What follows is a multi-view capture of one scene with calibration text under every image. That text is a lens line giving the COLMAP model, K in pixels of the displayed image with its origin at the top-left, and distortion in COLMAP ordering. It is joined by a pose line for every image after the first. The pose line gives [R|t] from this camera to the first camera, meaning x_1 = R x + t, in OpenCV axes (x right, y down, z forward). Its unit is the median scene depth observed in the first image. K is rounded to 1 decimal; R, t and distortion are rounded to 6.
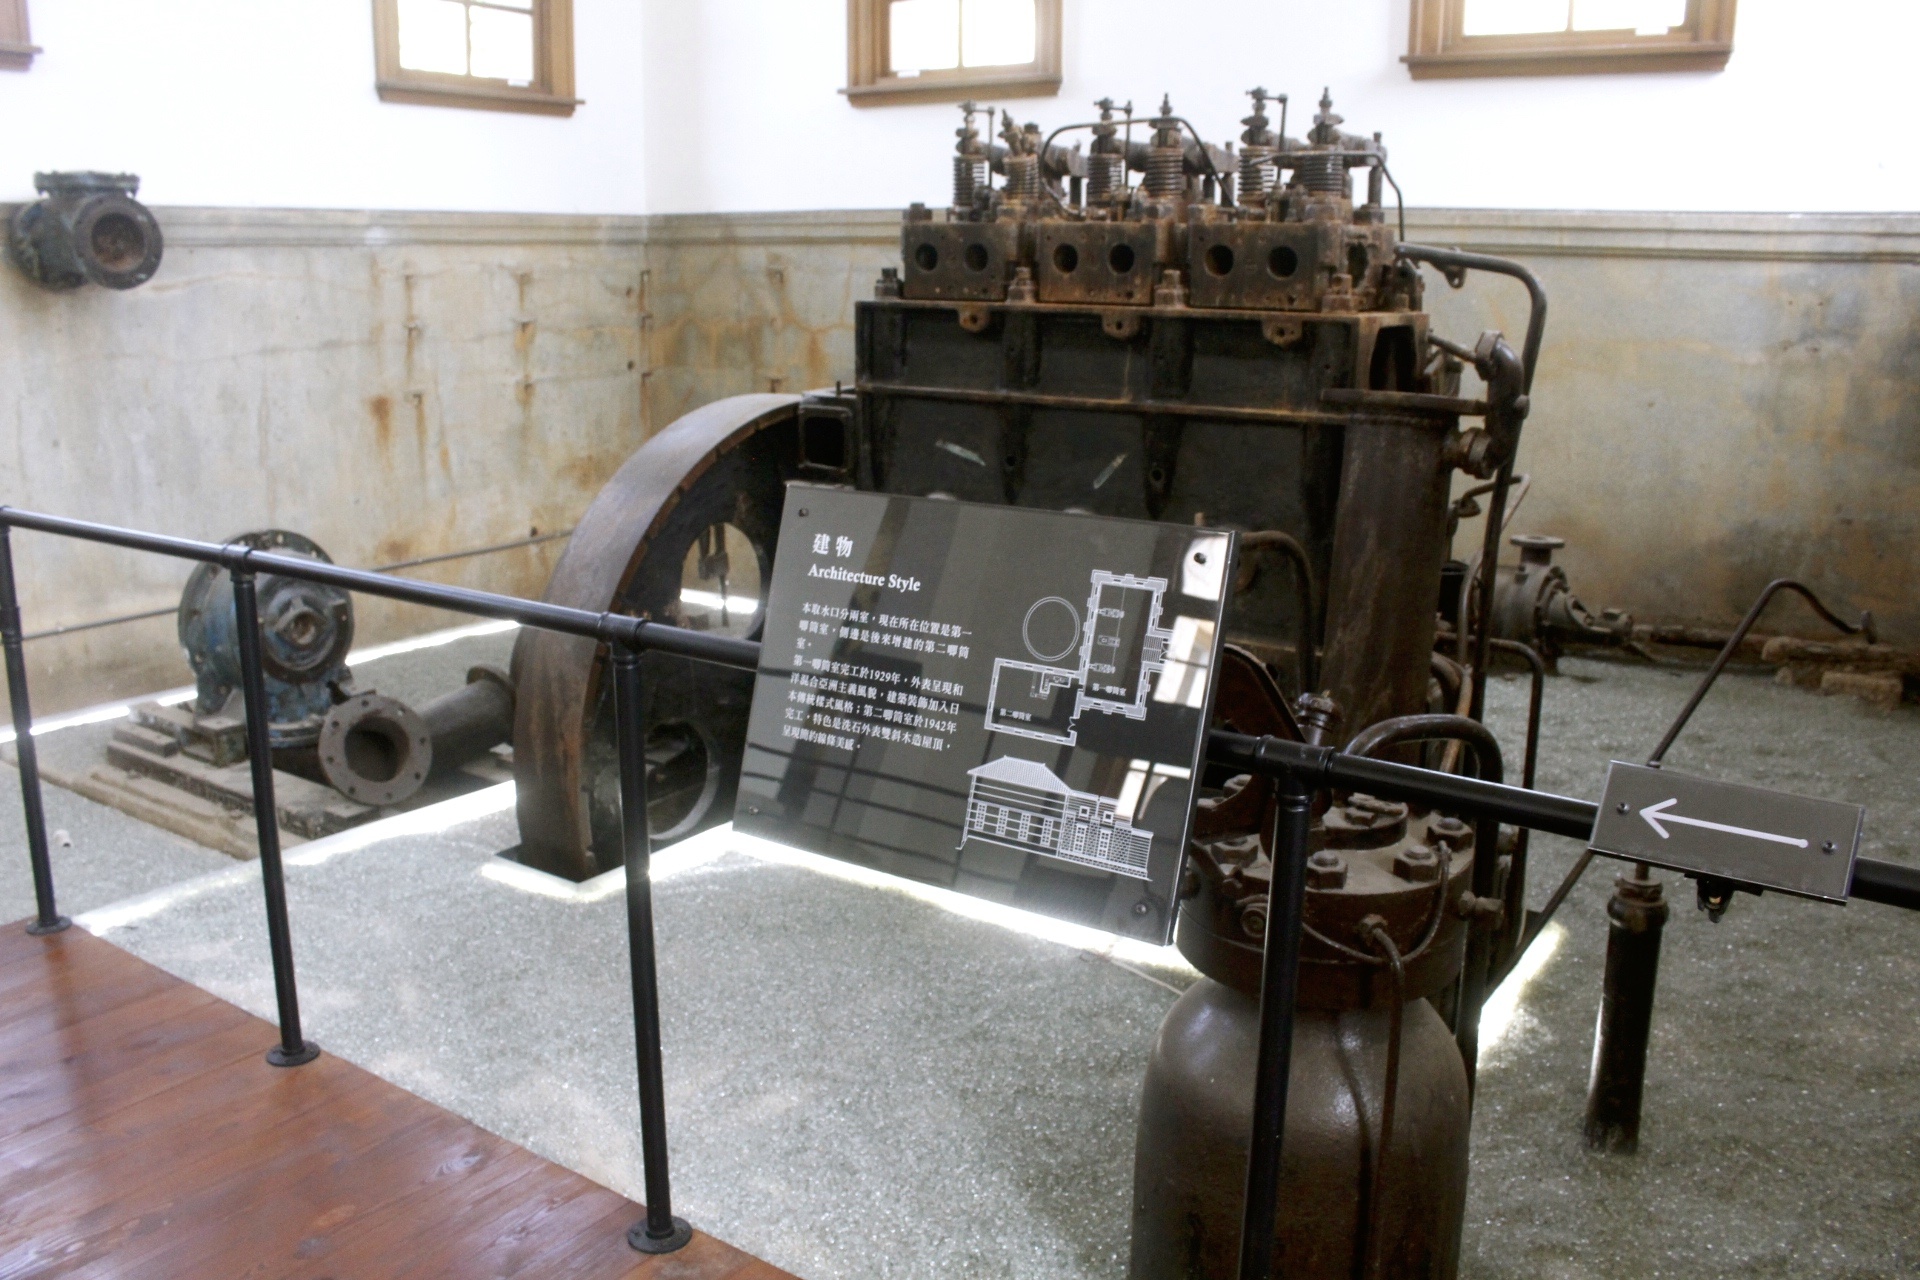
lens RADIAL K [[1589.0, 0, 965.6], [0, 1589.0, 594.1], [0, 0, 1]] dist [-0.127056, 0.101976]
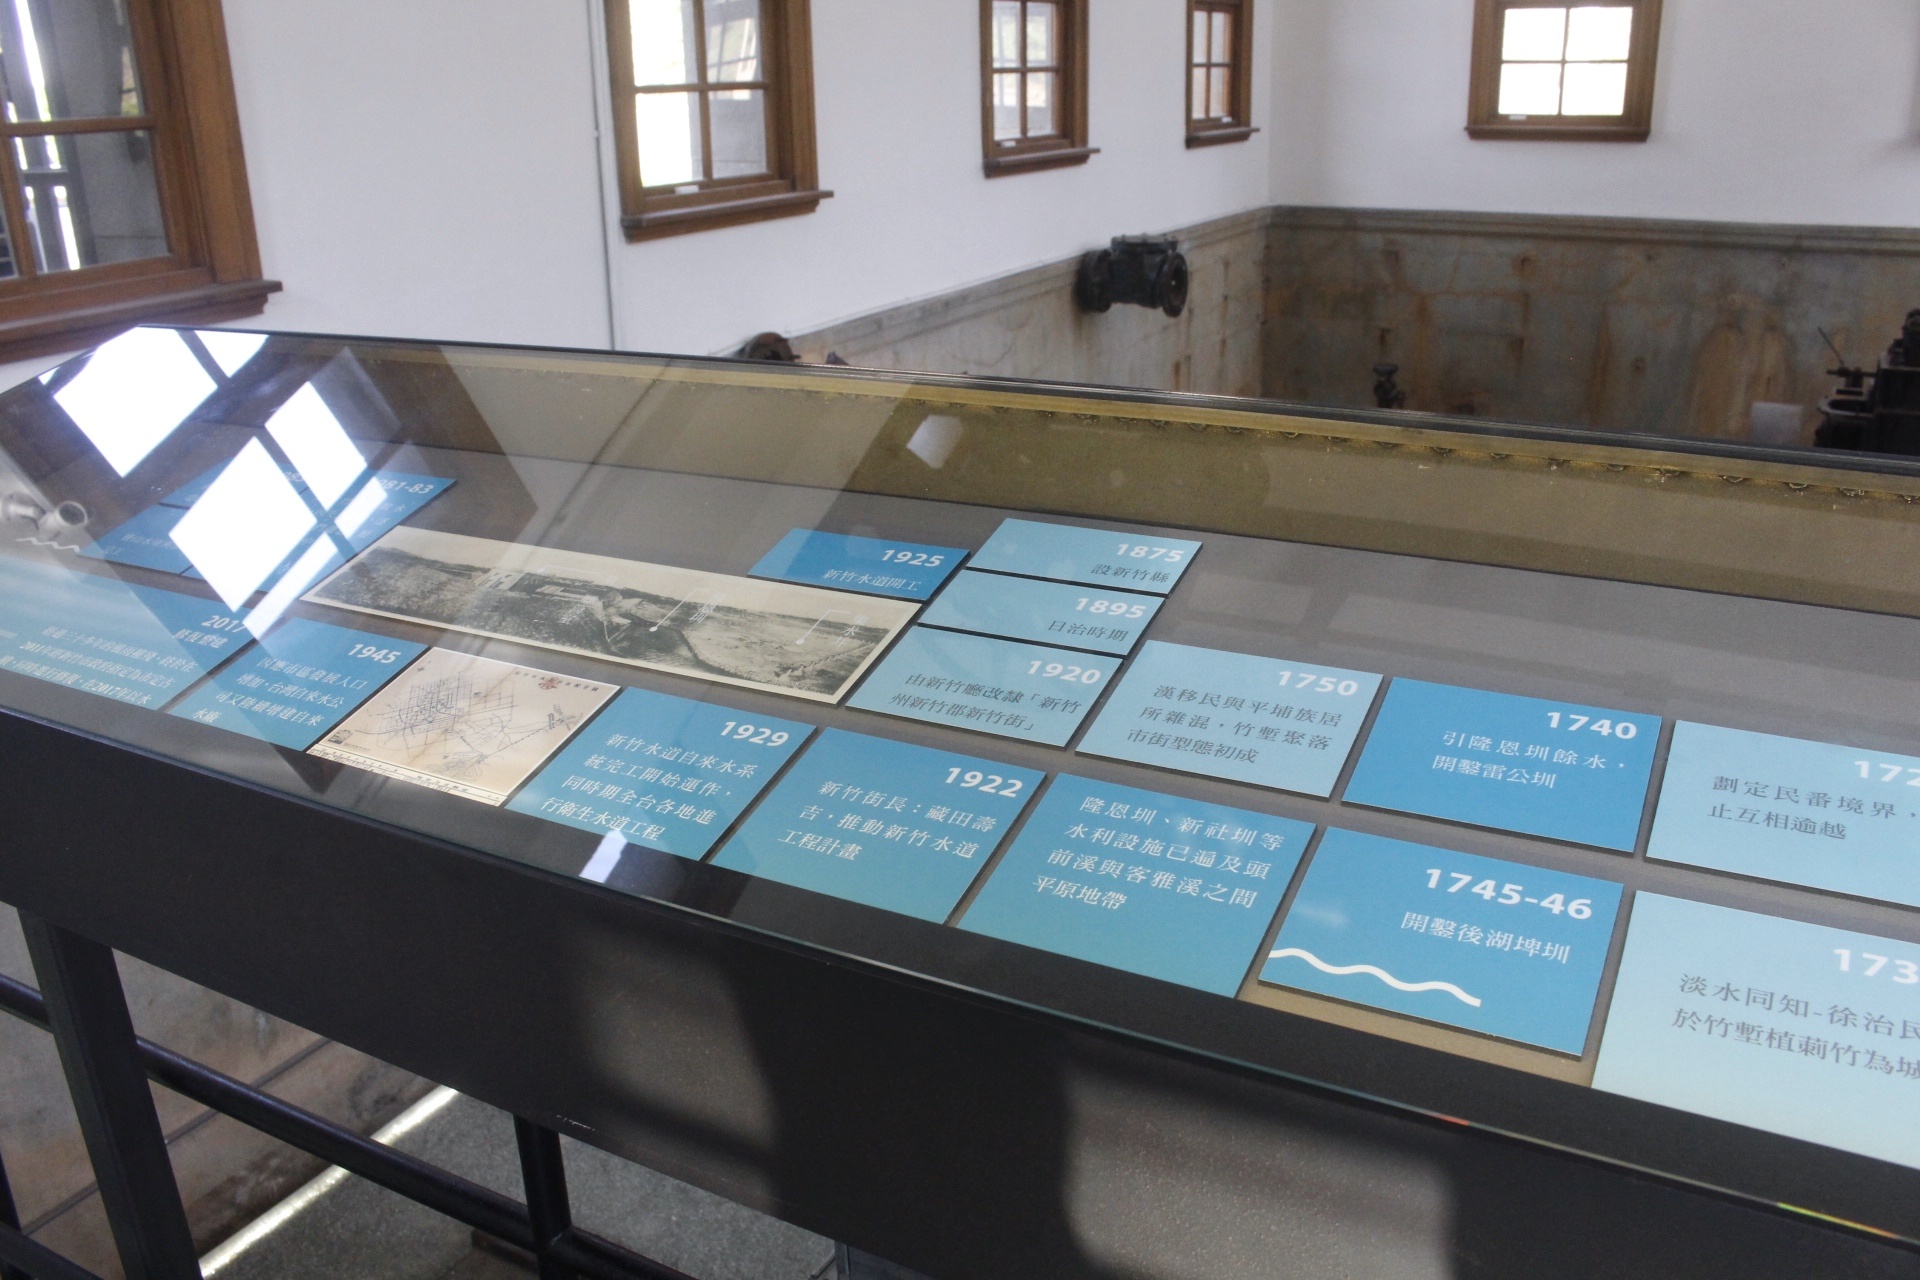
lens RADIAL K [[1589.0, 0, 971.2], [0, 1589.0, 629.8], [0, 0, 1]] dist [-0.127056, 0.101976]
pose [[0.993962, -0.064866, 0.088502, -0.723683], [0.051987, 0.988676, 0.140777, -0.100699], [-0.096631, -0.135326, 0.986078, -0.427232]]
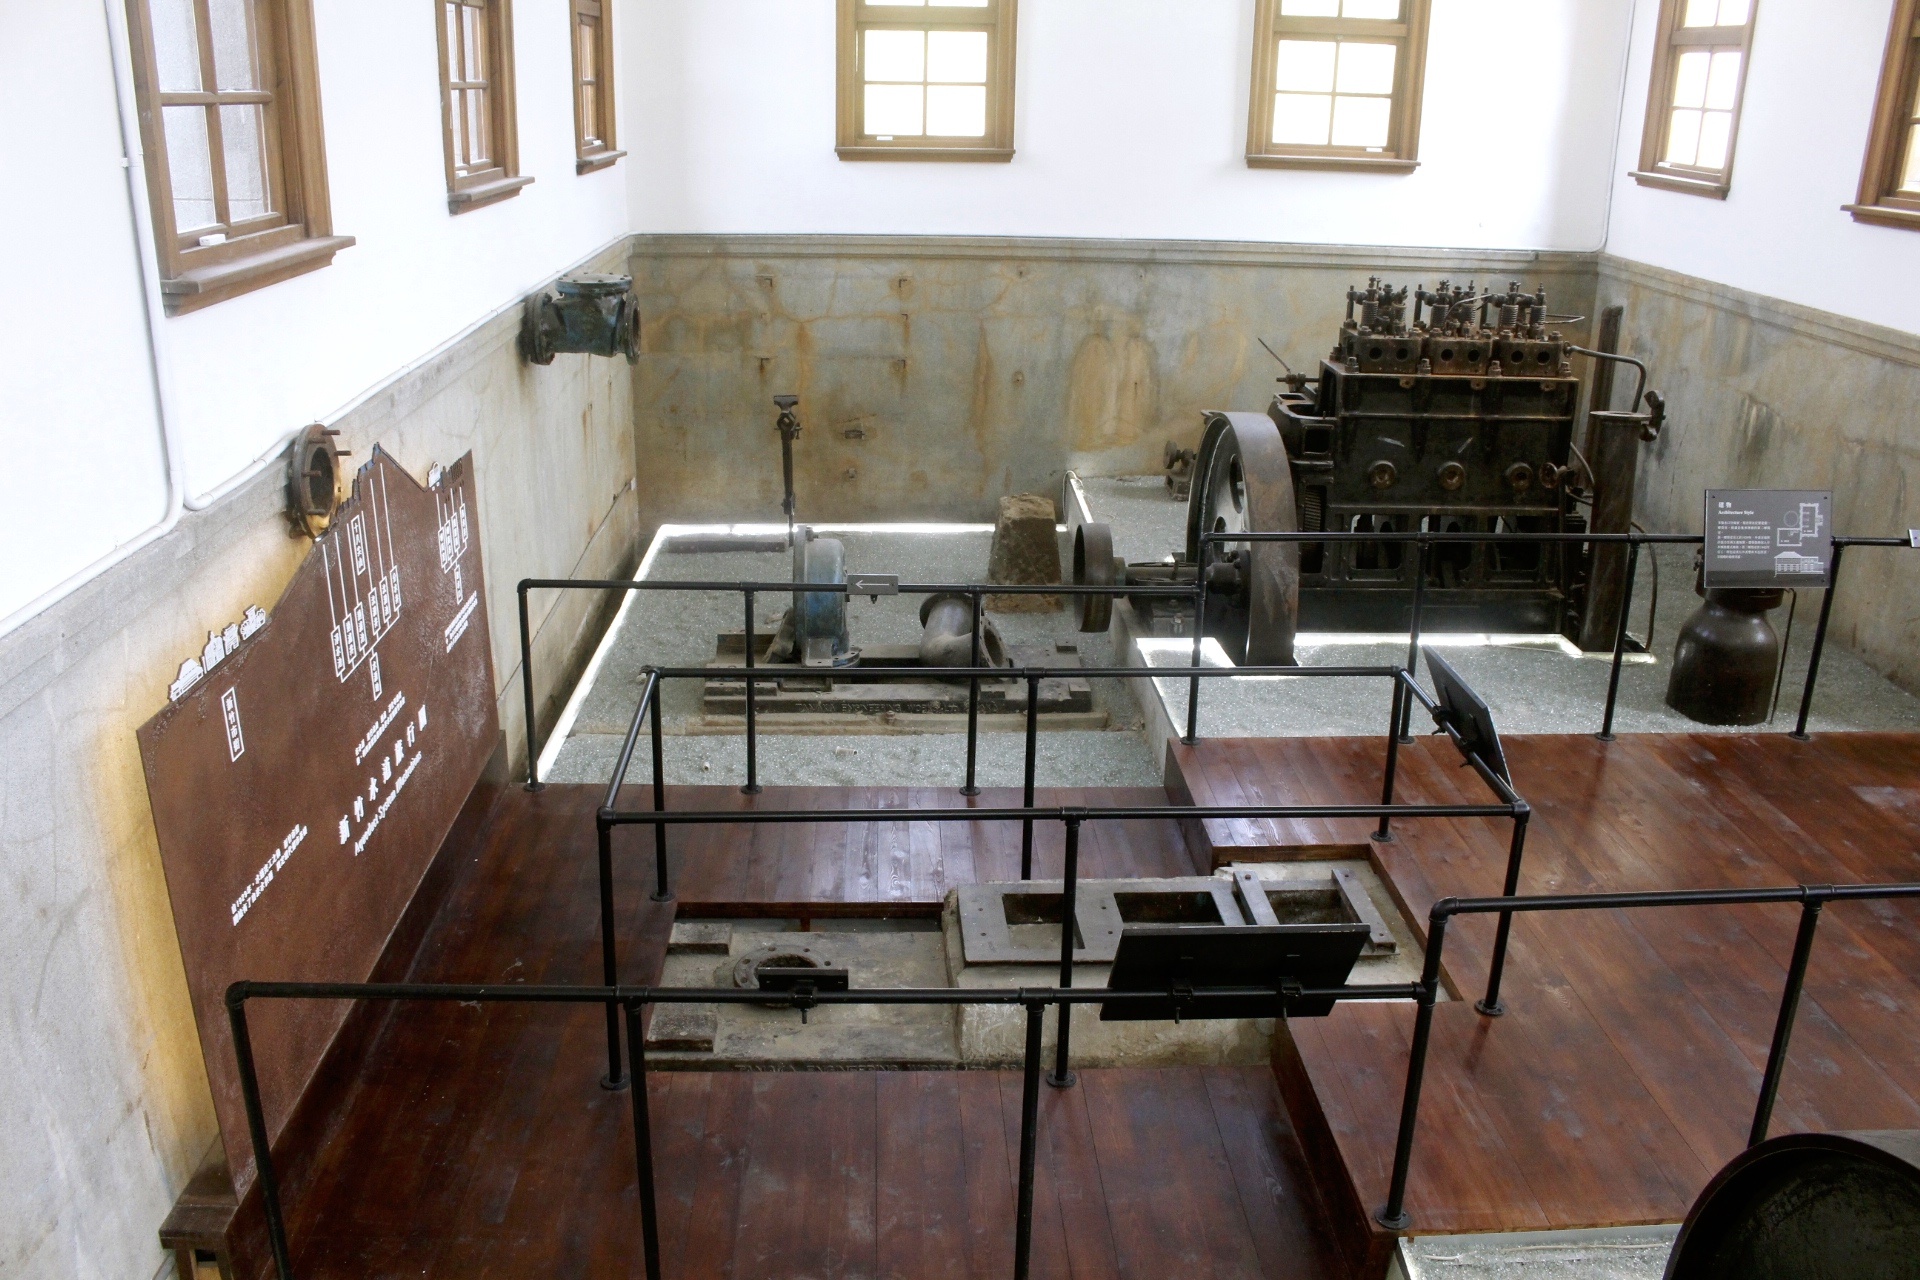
lens RADIAL K [[1589.0, 0, 951.7], [0, 1589.0, 608.6], [0, 0, 1]] dist [-0.127056, 0.101976]
pose [[0.809350, -0.184594, 0.557565, -0.902510], [0.112915, 0.980520, 0.160717, -0.144801], [-0.576371, -0.067119, 0.814427, -0.228288]]
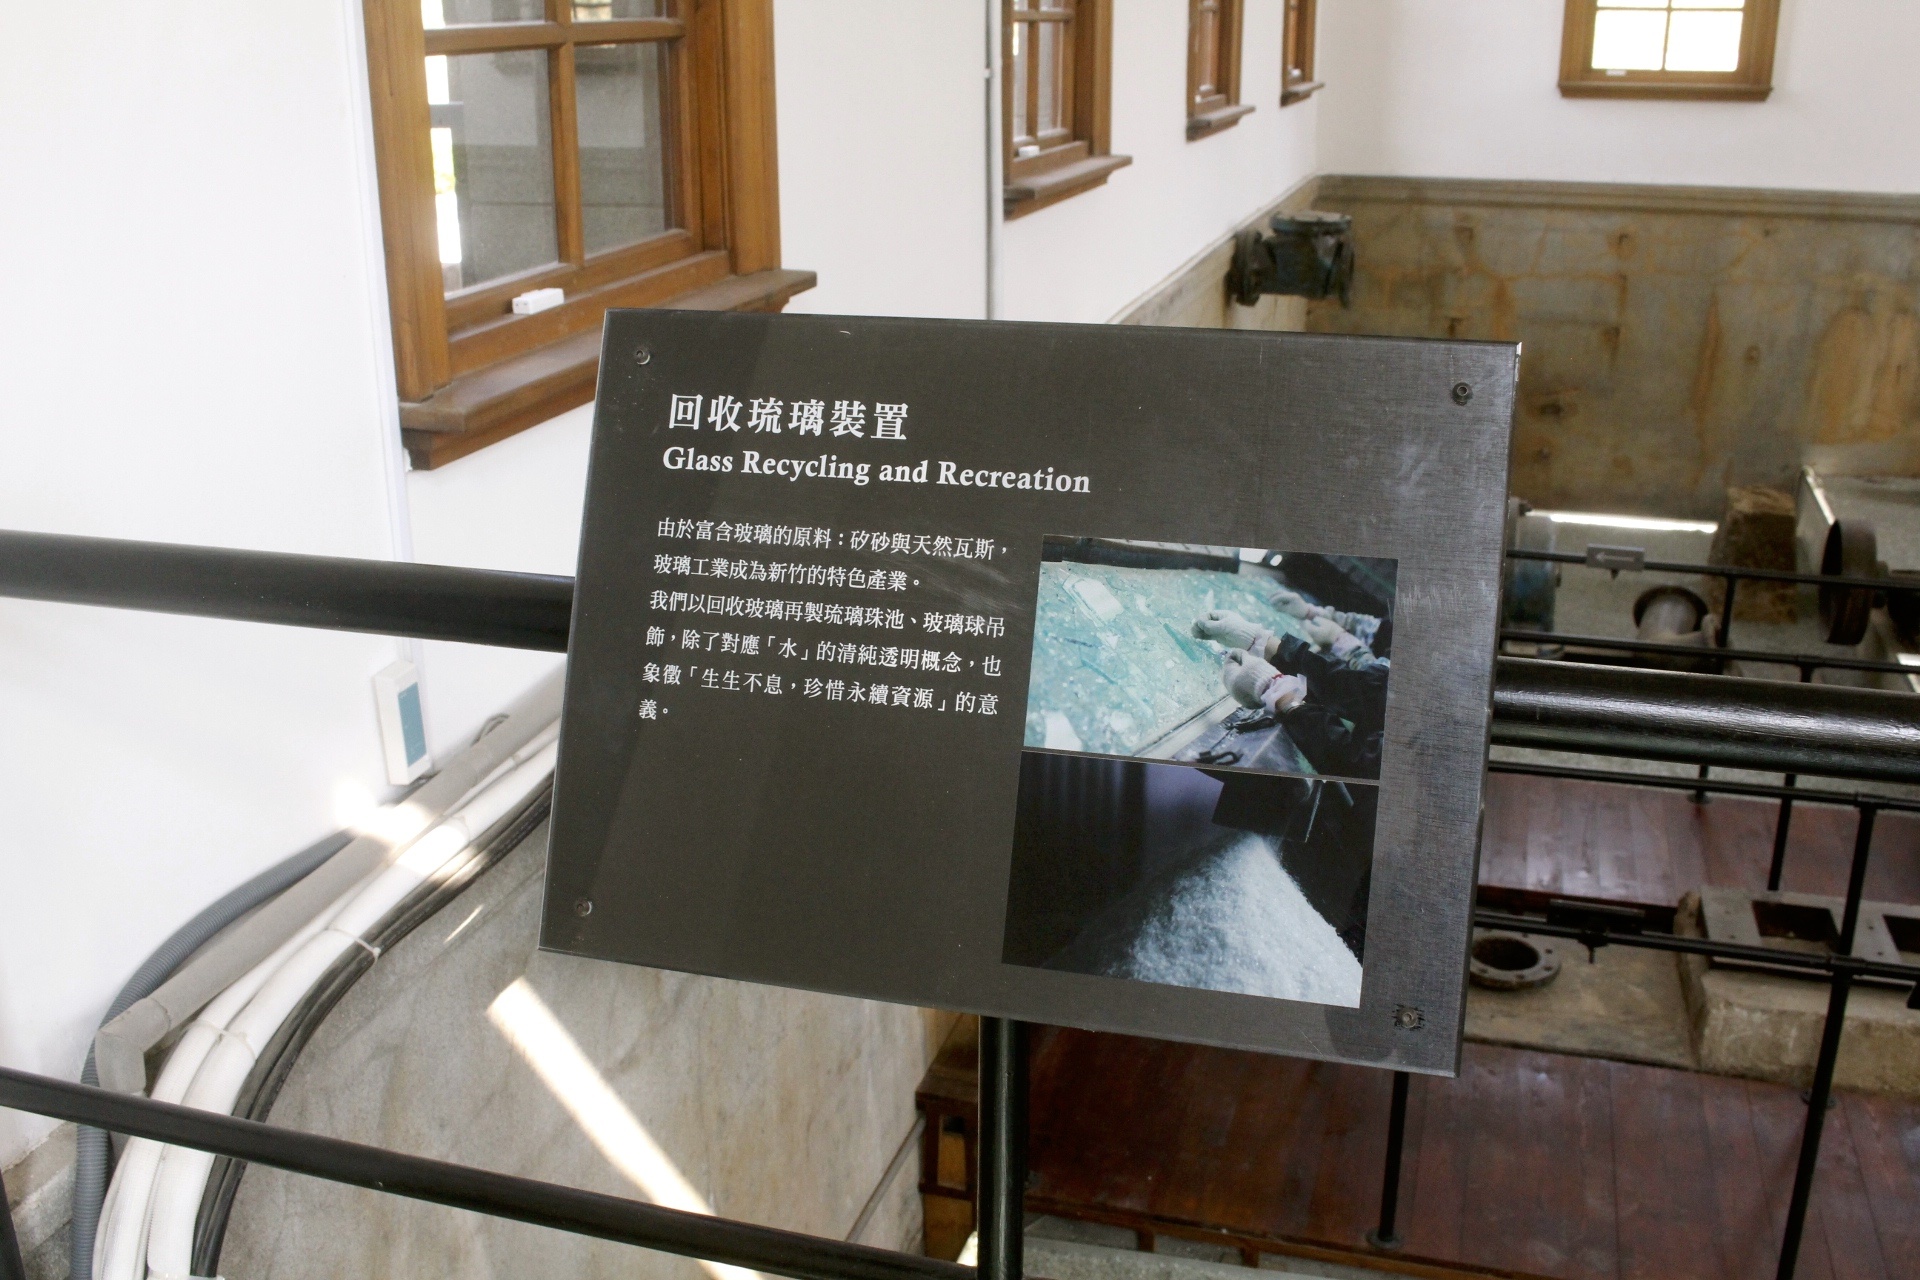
lens RADIAL K [[1847.7, 0, 1000.1], [0, 1847.7, 616.0], [0, 0, 1]] dist [-0.066427, 0.000000]
pose [[0.951602, -0.106848, 0.288161, -1.012244], [0.072760, 0.989289, 0.126544, -0.131858], [-0.298595, -0.099454, 0.949184, -0.276474]]
